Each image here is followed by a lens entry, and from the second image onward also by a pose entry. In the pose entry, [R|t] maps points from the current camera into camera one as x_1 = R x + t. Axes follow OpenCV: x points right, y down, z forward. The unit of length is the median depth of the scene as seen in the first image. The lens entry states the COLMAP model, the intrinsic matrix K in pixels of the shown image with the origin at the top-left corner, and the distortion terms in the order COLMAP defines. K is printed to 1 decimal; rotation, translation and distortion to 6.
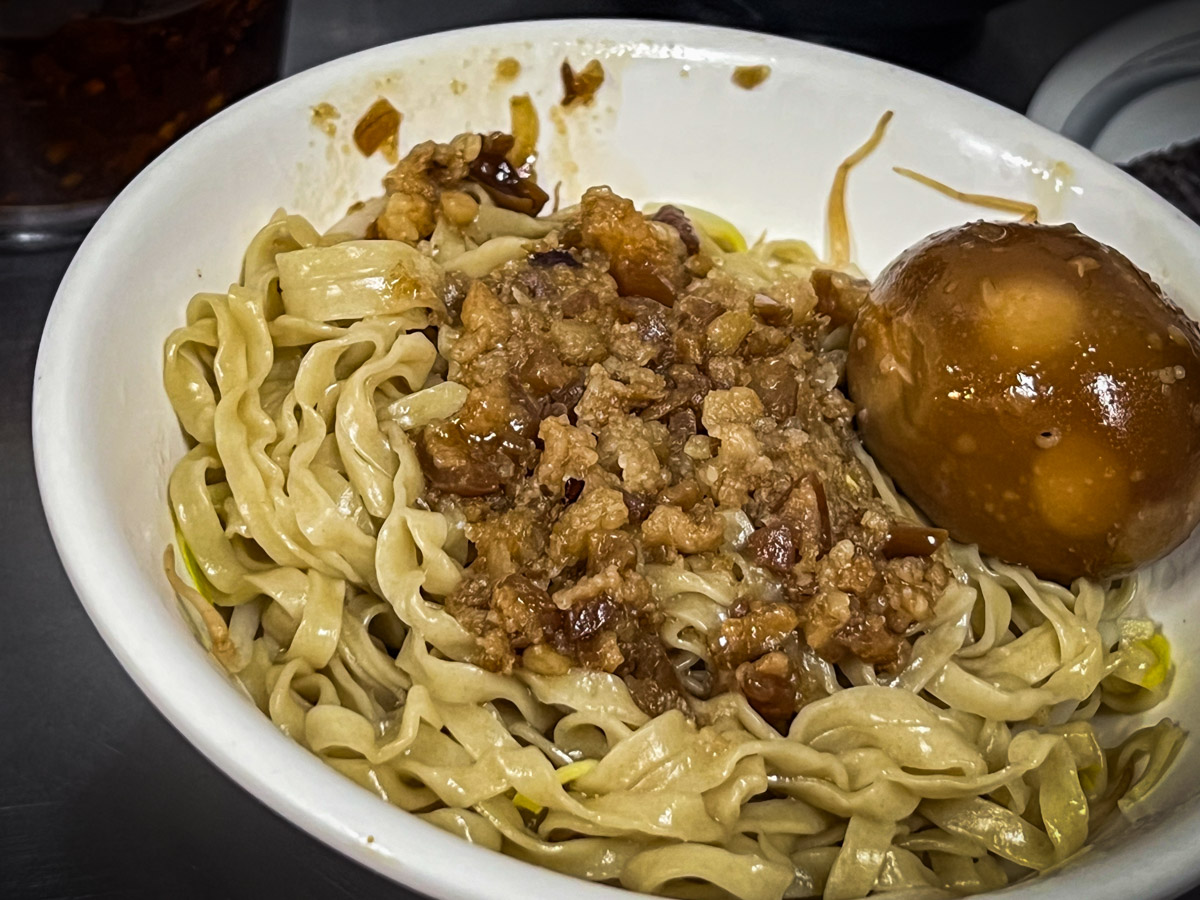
lens RADIAL K [[2910.9, 0, 589.4], [0, 2910.9, 456.8], [0, 0, 1]] dist [0.234746, 0.000000]
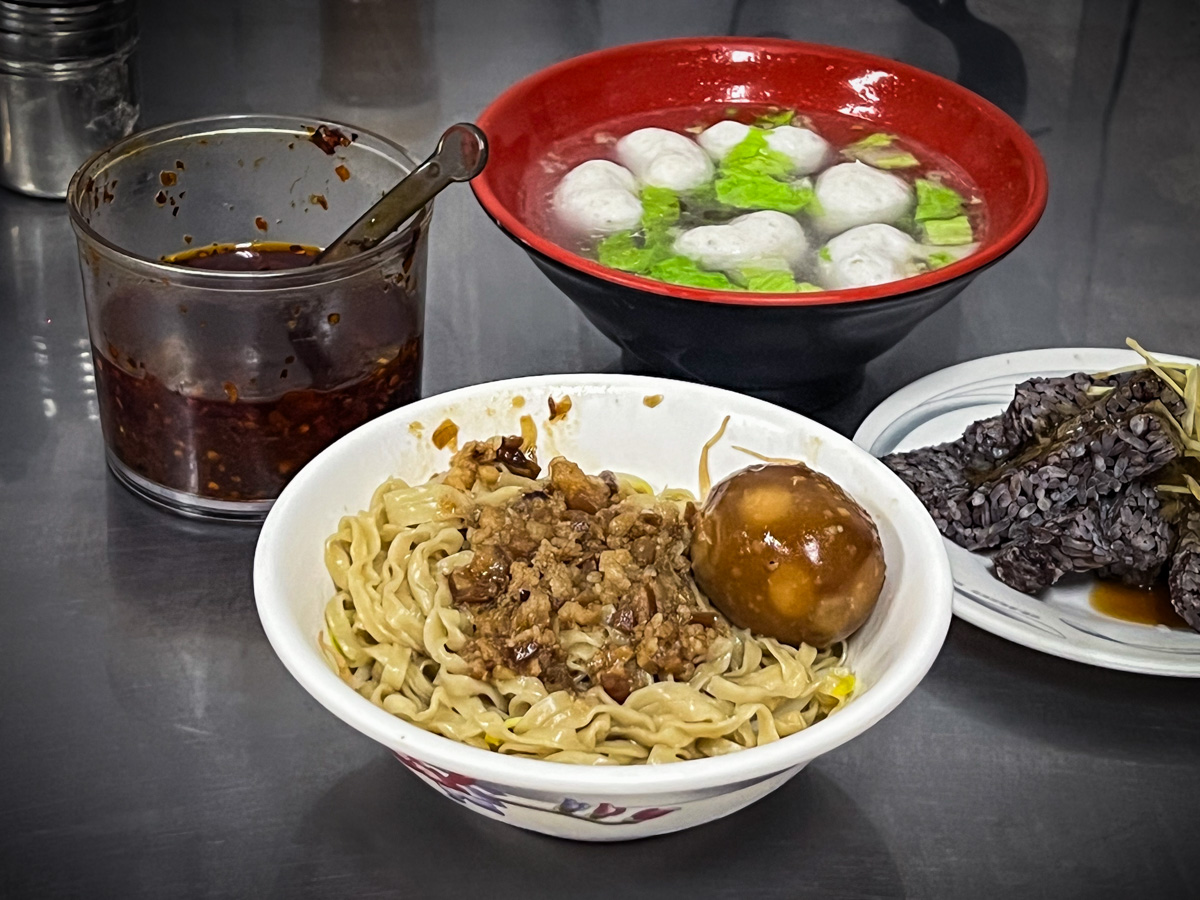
lens RADIAL K [[2910.9, 0, 605.7], [0, 2910.9, 449.9], [0, 0, 1]] dist [0.234746, 0.000000]
pose [[0.993048, -0.045995, -0.108355, 0.255062], [0.027445, 0.985601, -0.166845, 0.233078], [0.114469, 0.162711, 0.980011, -0.894959]]
